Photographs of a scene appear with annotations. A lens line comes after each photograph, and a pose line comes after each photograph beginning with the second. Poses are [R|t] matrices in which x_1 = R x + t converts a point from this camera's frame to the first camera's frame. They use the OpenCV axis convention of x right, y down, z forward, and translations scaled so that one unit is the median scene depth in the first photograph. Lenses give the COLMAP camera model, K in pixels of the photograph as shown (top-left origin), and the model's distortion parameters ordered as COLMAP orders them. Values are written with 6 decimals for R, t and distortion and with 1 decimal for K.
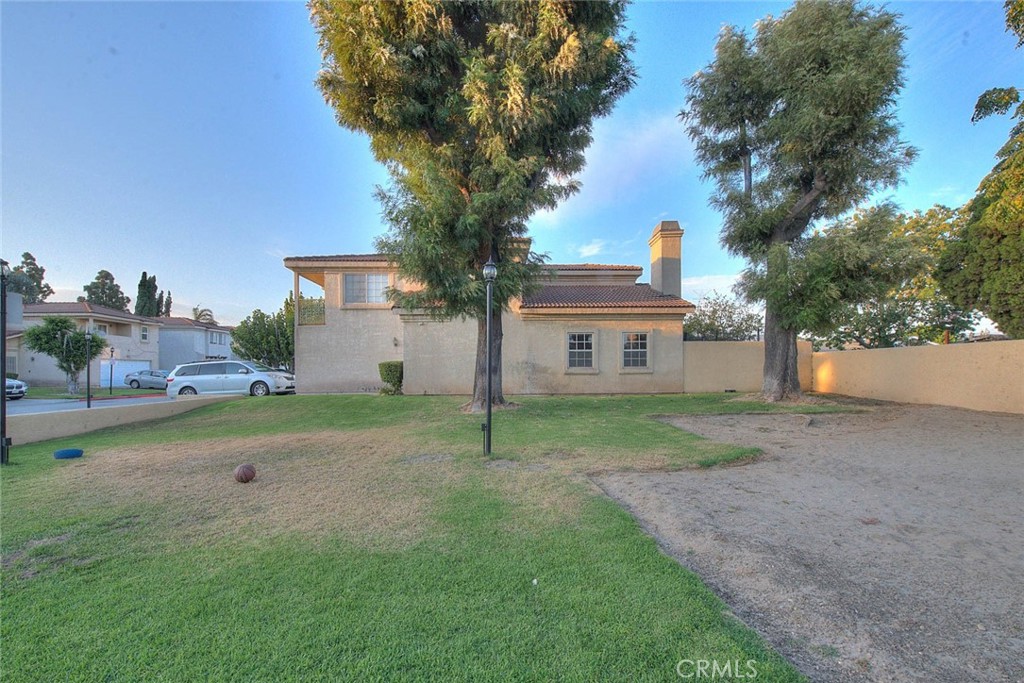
lens RADIAL K [[438.3, 0, 509.3], [0, 438.3, 374.7], [0, 0, 1]] dist [-0.003989, -0.002089]
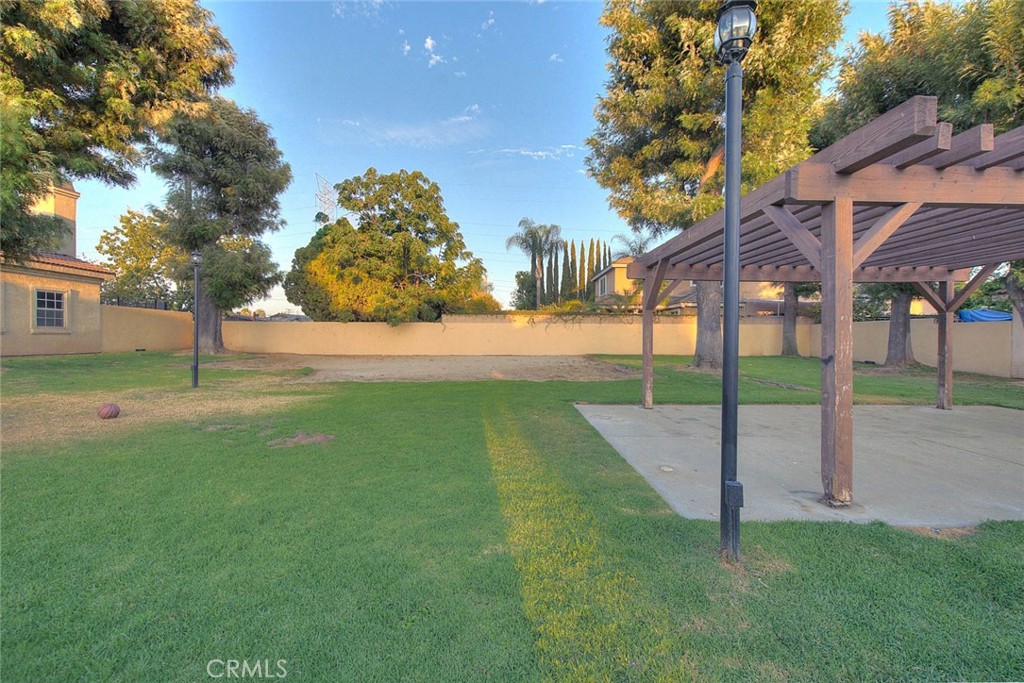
lens RADIAL K [[438.3, 0, 506.6], [0, 438.3, 335.4], [0, 0, 1]] dist [-0.003989, -0.002089]
pose [[0.033965, 0.017383, 0.999272, -0.629866], [-0.005351, 0.999838, -0.017211, 0.012361], [-0.999409, -0.004762, 0.034053, -0.029754]]
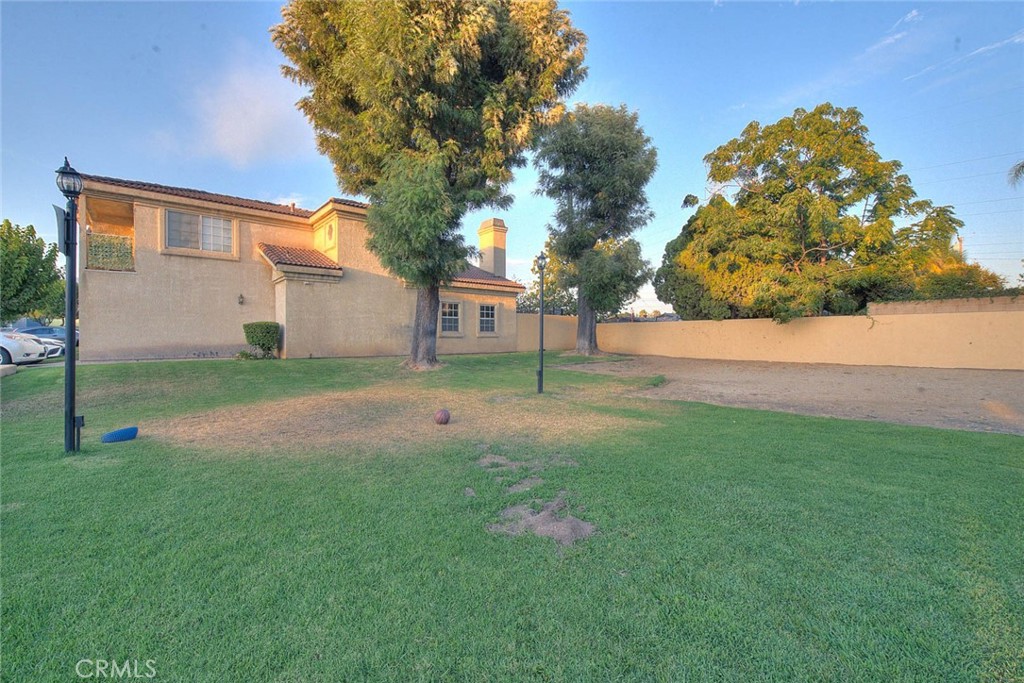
lens RADIAL K [[438.3, 0, 506.9], [0, 438.3, 337.8], [0, 0, 1]] dist [-0.003989, -0.002089]
pose [[0.773552, 0.005159, 0.633711, -0.468114], [-0.003068, 0.999986, -0.004396, 0.004917], [-0.633725, 0.001457, 0.773557, -0.011080]]
